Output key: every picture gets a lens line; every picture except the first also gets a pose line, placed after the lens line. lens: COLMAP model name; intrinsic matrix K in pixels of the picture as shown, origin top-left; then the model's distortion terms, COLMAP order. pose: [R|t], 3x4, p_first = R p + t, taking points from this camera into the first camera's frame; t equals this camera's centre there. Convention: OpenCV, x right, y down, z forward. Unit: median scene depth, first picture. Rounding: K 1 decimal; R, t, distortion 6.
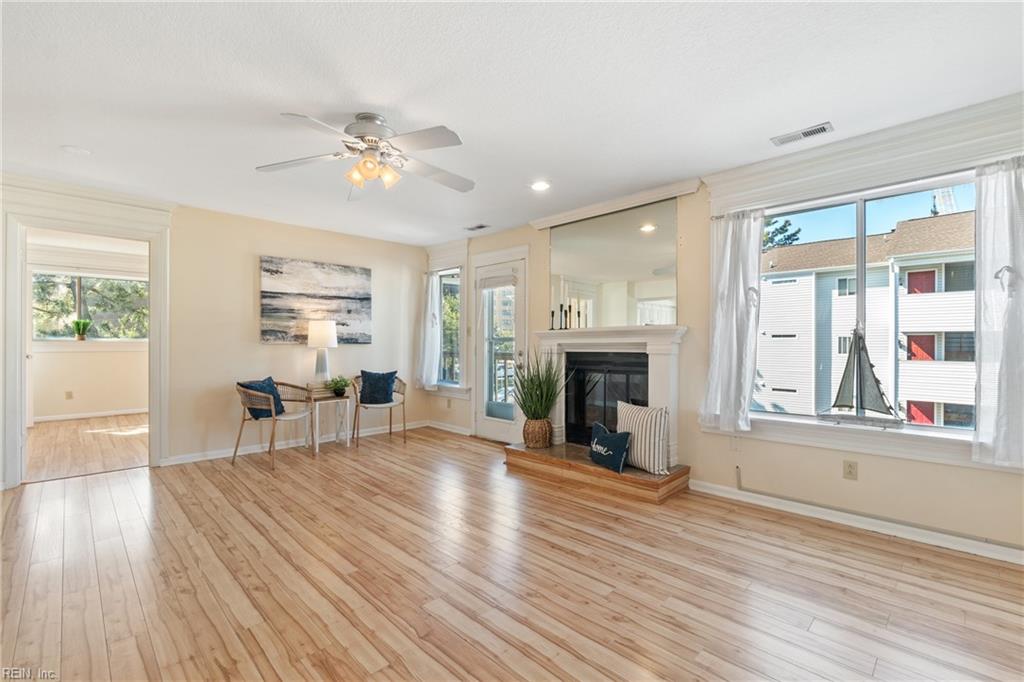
lens RADIAL K [[444.6, 0, 506.2], [0, 444.6, 349.0], [0, 0, 1]] dist [-0.009828, 0.002363]
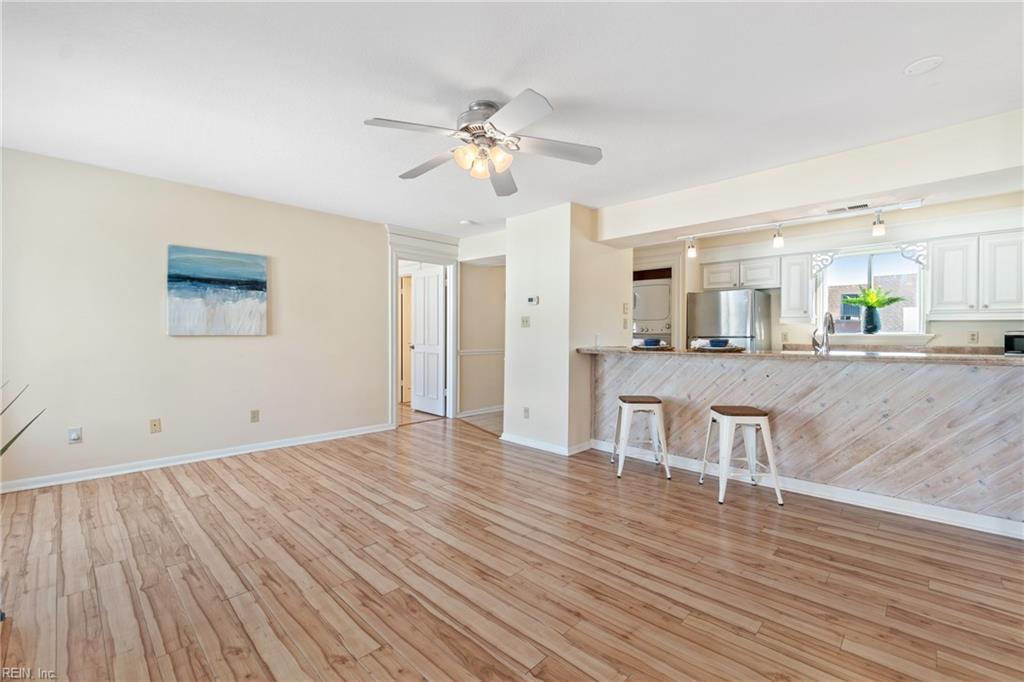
lens RADIAL K [[444.6, 0, 501.7], [0, 444.6, 330.5], [0, 0, 1]] dist [-0.009828, 0.002363]
pose [[-0.999960, -0.008088, -0.003831, -0.228382], [-0.008116, 0.999940, 0.007395, -0.018744], [0.003771, 0.007426, -0.999965, 1.324650]]
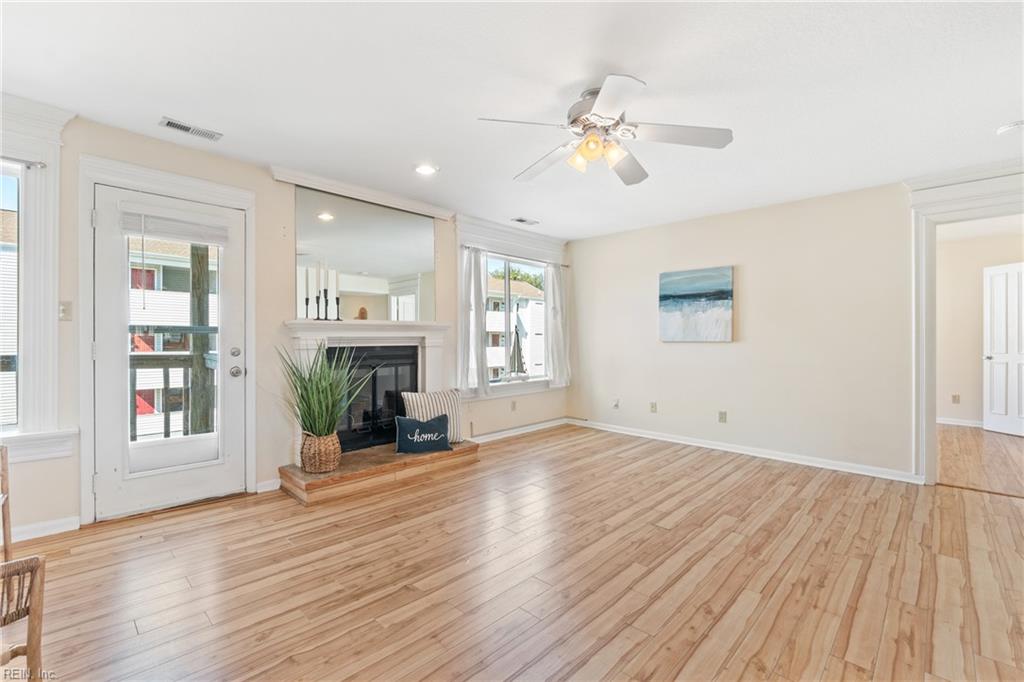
lens RADIAL K [[444.6, 0, 501.3], [0, 444.6, 342.3], [0, 0, 1]] dist [-0.009828, 0.002363]
pose [[-0.005417, -0.011249, 0.999922, -0.817689], [0.008964, 0.999896, 0.011297, -0.010479], [-0.999945, 0.009024, -0.005316, 0.800502]]
